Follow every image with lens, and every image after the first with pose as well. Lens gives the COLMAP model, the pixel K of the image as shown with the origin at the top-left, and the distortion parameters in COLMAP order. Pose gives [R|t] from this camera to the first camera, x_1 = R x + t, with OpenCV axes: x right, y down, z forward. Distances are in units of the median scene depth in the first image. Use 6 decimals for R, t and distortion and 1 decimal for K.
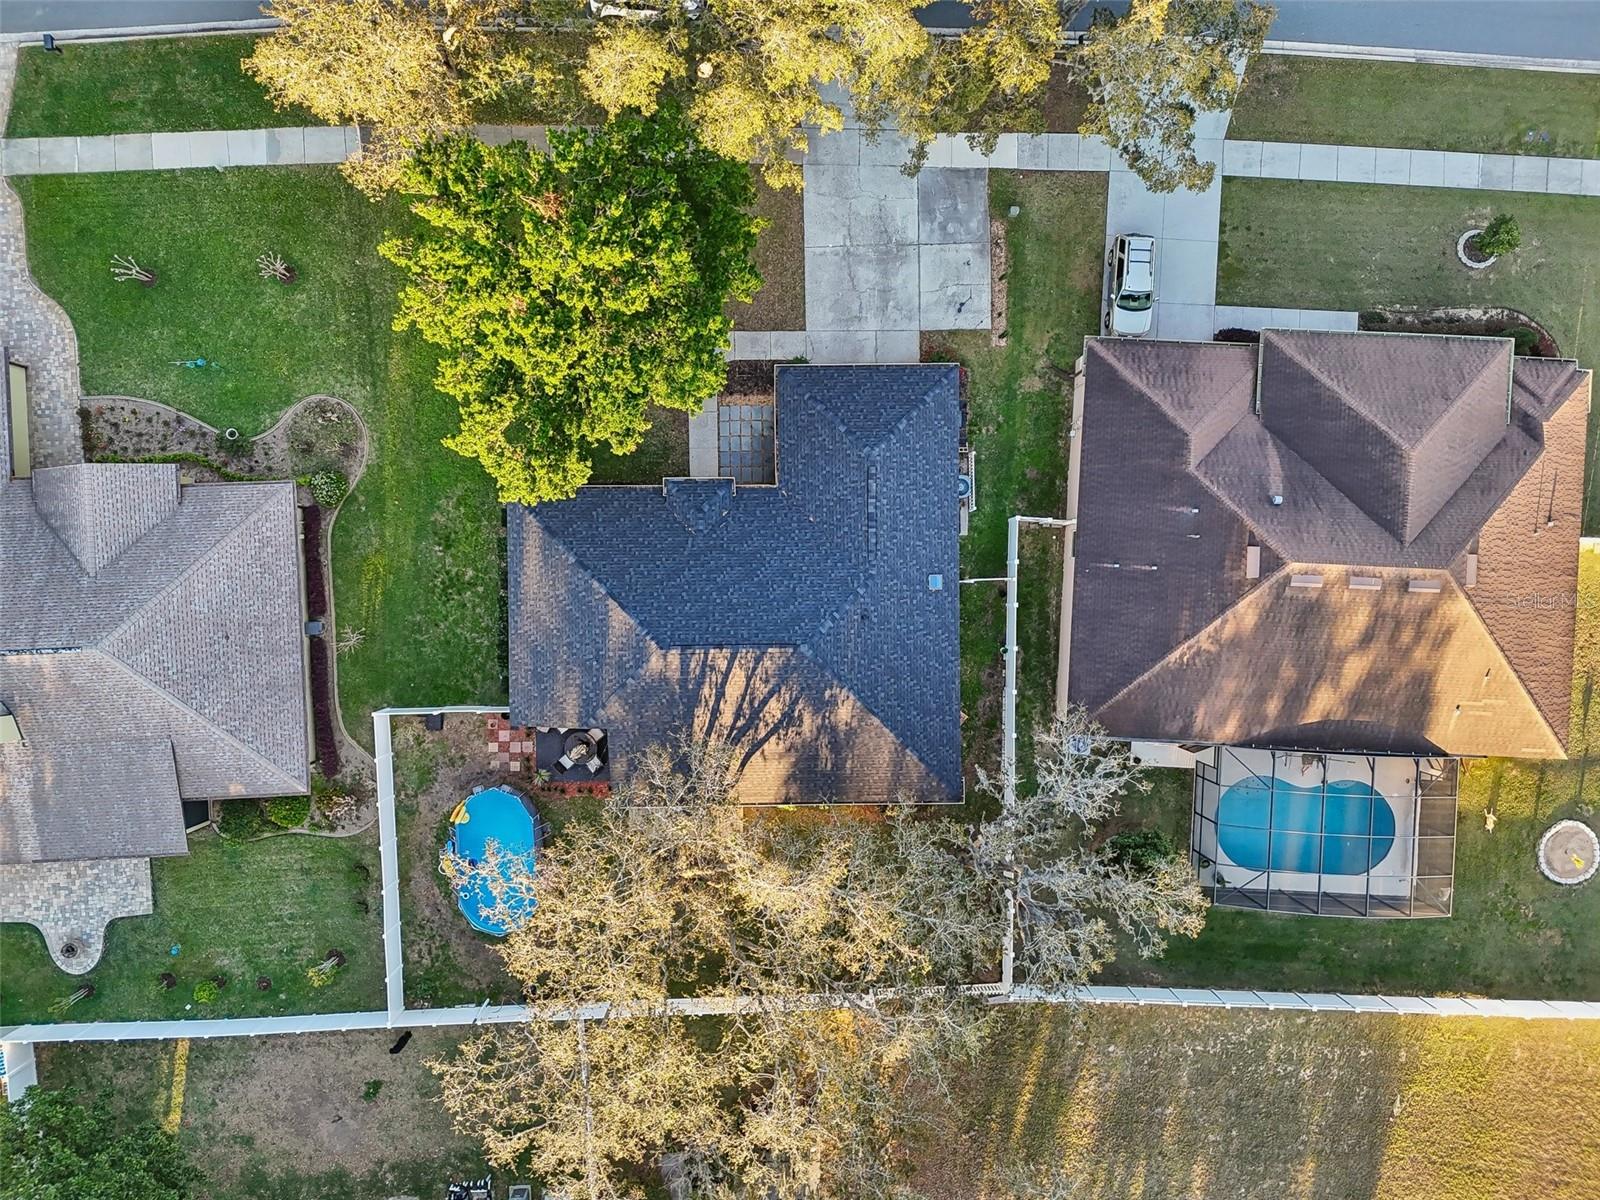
lens RADIAL K [[1229.3, 0, 801.5], [0, 1229.3, 599.6], [0, 0, 1]] dist [0.073564, -0.076398]
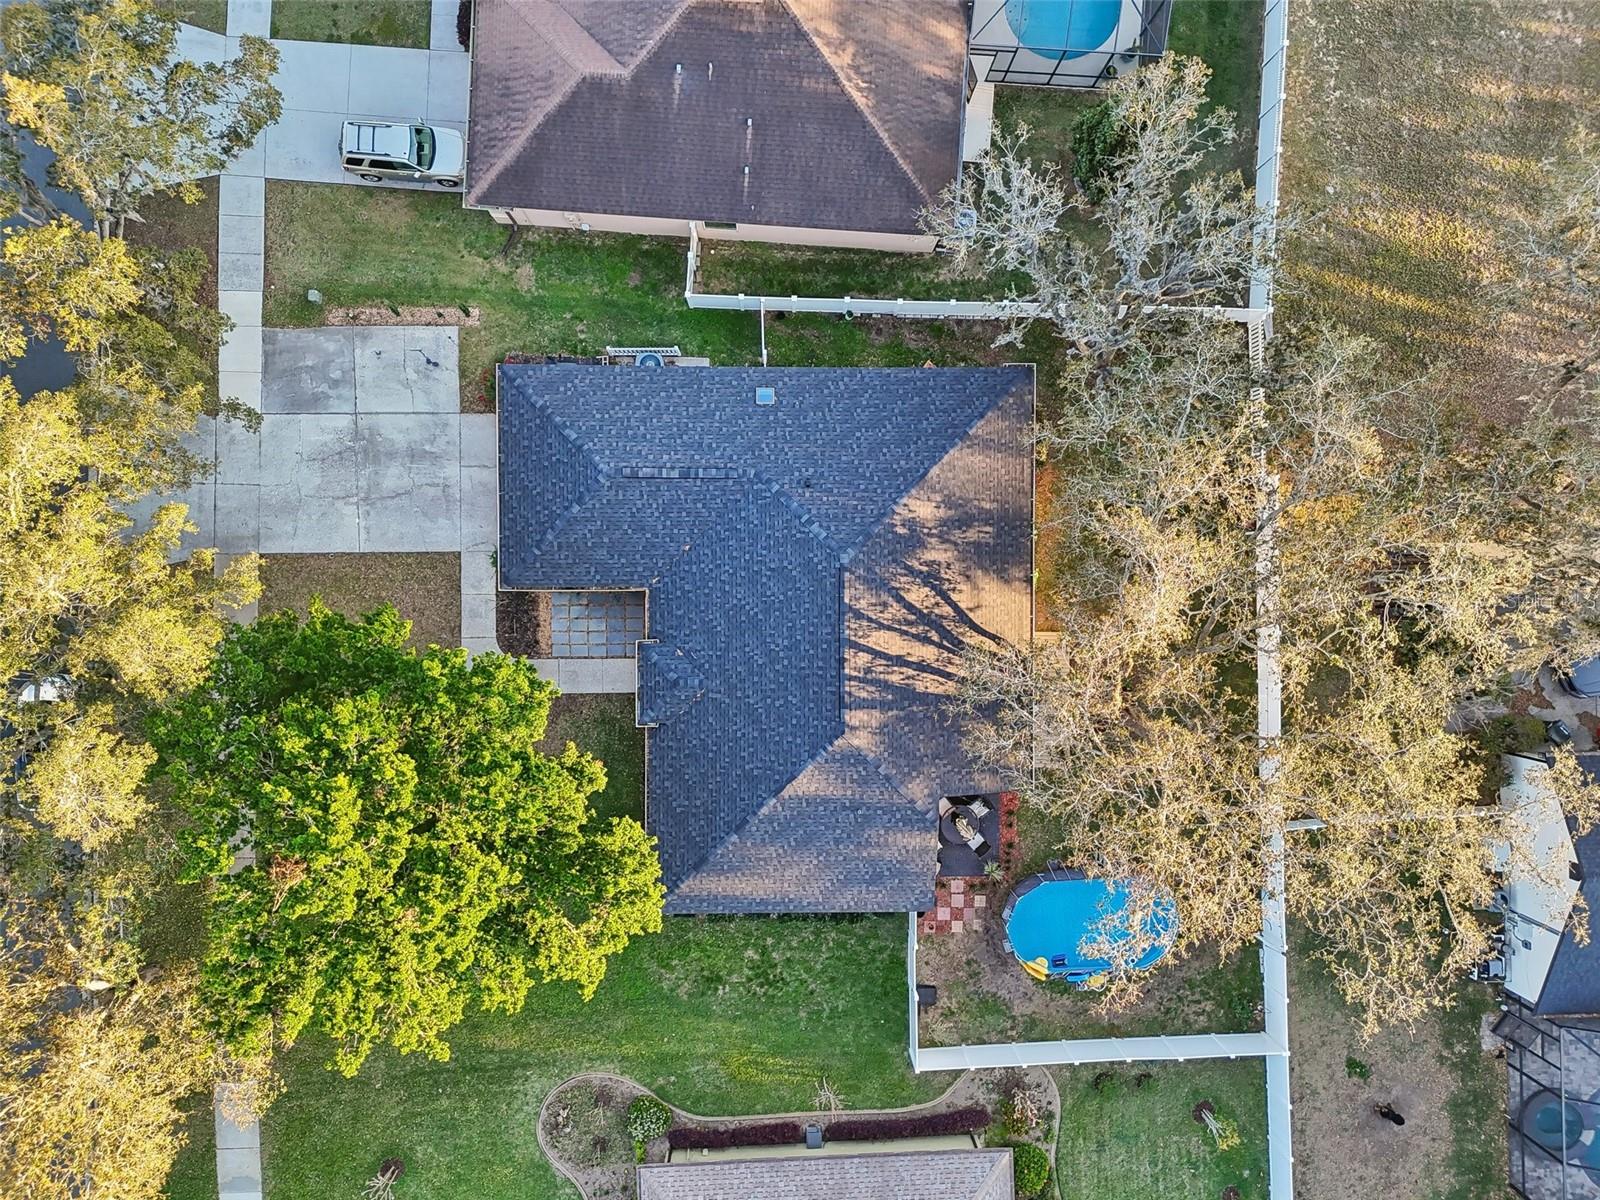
lens RADIAL K [[1229.3, 0, 801.5], [0, 1229.3, 599.6], [0, 0, 1]] dist [0.073564, -0.076398]
pose [[0.009166, -0.999276, -0.036927, 0.004449], [0.999897, 0.008751, 0.011376, 0.001783], [-0.011044, -0.037028, 0.999253, 0.181486]]
